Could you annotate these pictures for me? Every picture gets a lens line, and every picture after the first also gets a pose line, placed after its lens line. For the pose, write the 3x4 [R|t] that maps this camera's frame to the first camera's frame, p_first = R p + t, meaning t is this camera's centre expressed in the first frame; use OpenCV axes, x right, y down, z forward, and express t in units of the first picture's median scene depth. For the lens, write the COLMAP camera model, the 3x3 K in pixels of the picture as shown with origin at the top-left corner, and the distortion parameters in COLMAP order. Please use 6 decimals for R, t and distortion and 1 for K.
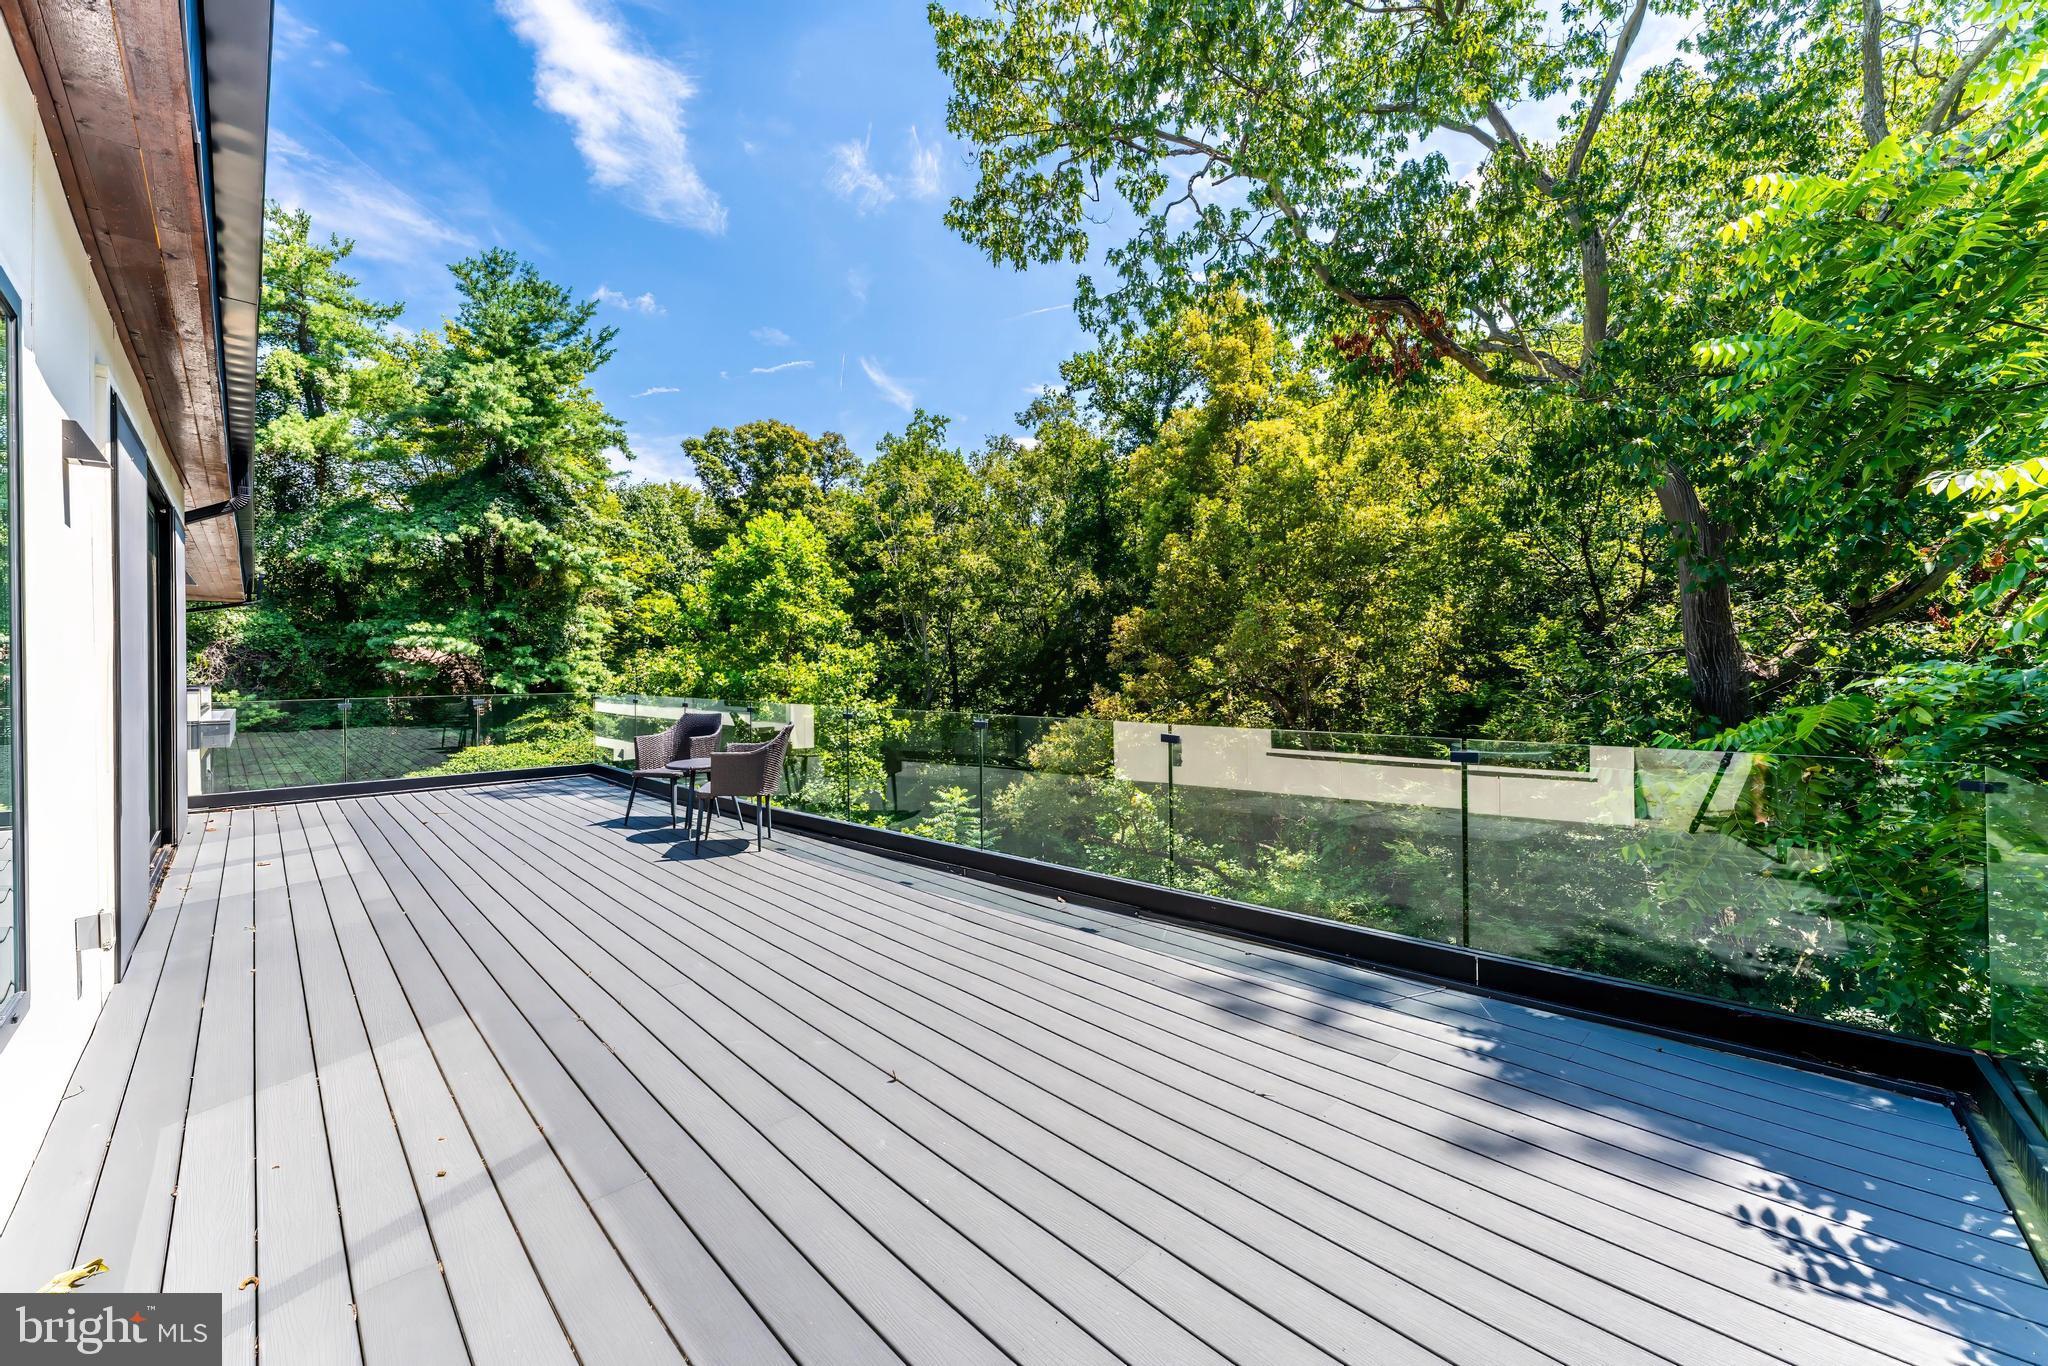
lens RADIAL K [[832.1, 0, 1022.4], [0, 832.1, 672.0], [0, 0, 1]] dist [0.002540, 0.000135]
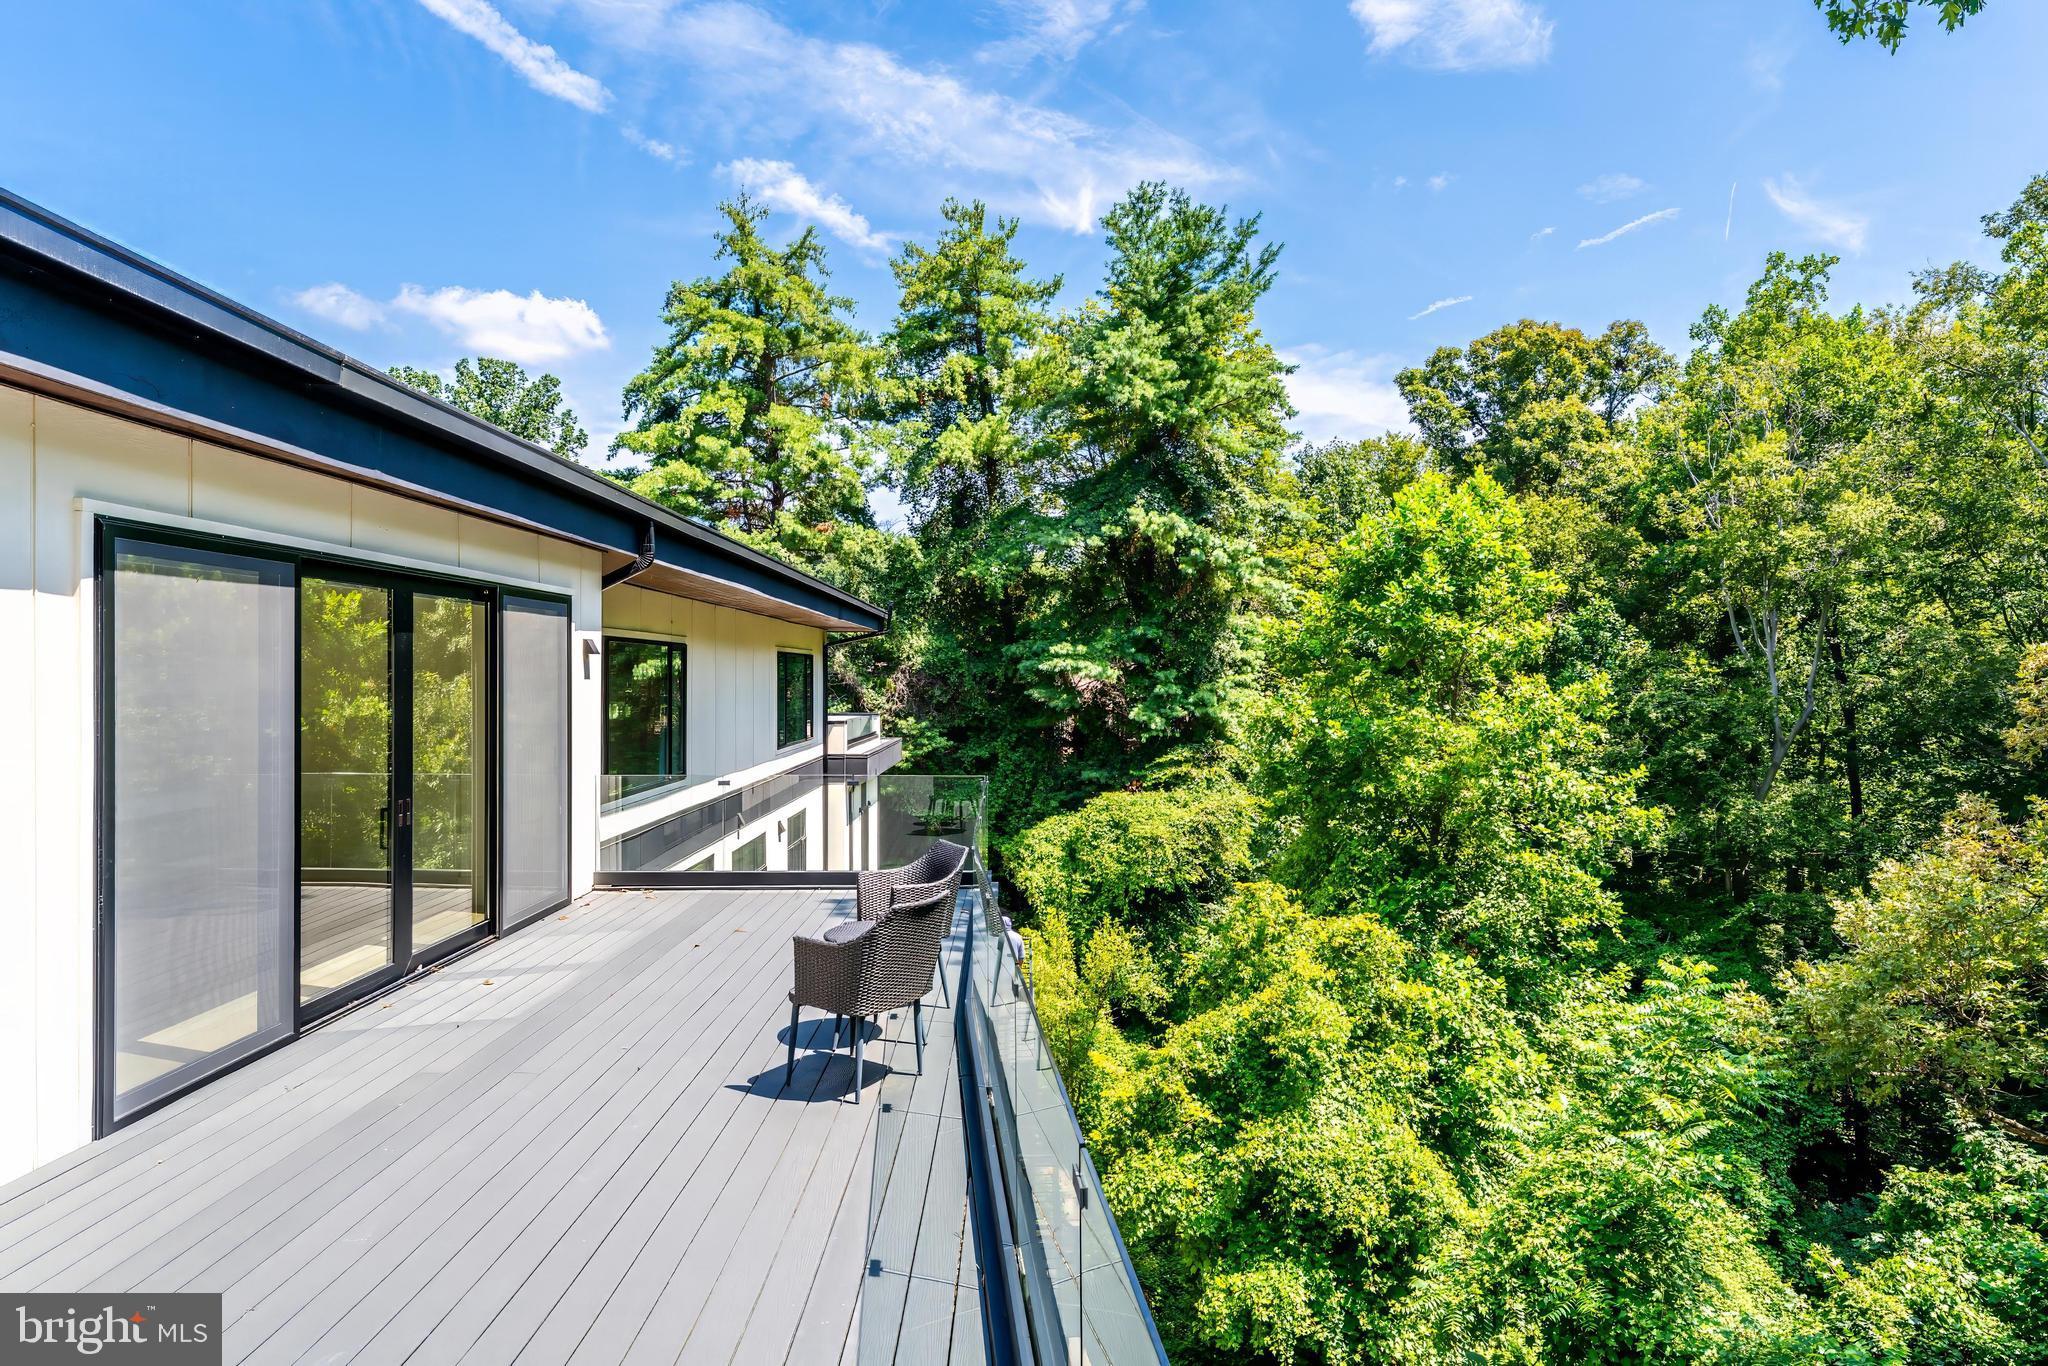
lens RADIAL K [[1173.8, 0, 1027.1], [0, 1173.8, 681.6], [0, 0, 1]] dist [0.004090, -0.001421]
pose [[0.737361, 0.008939, -0.675439, 0.063019], [-0.012580, 0.999921, -0.000500, -0.017457], [0.675381, 0.008866, 0.737415, 0.076003]]
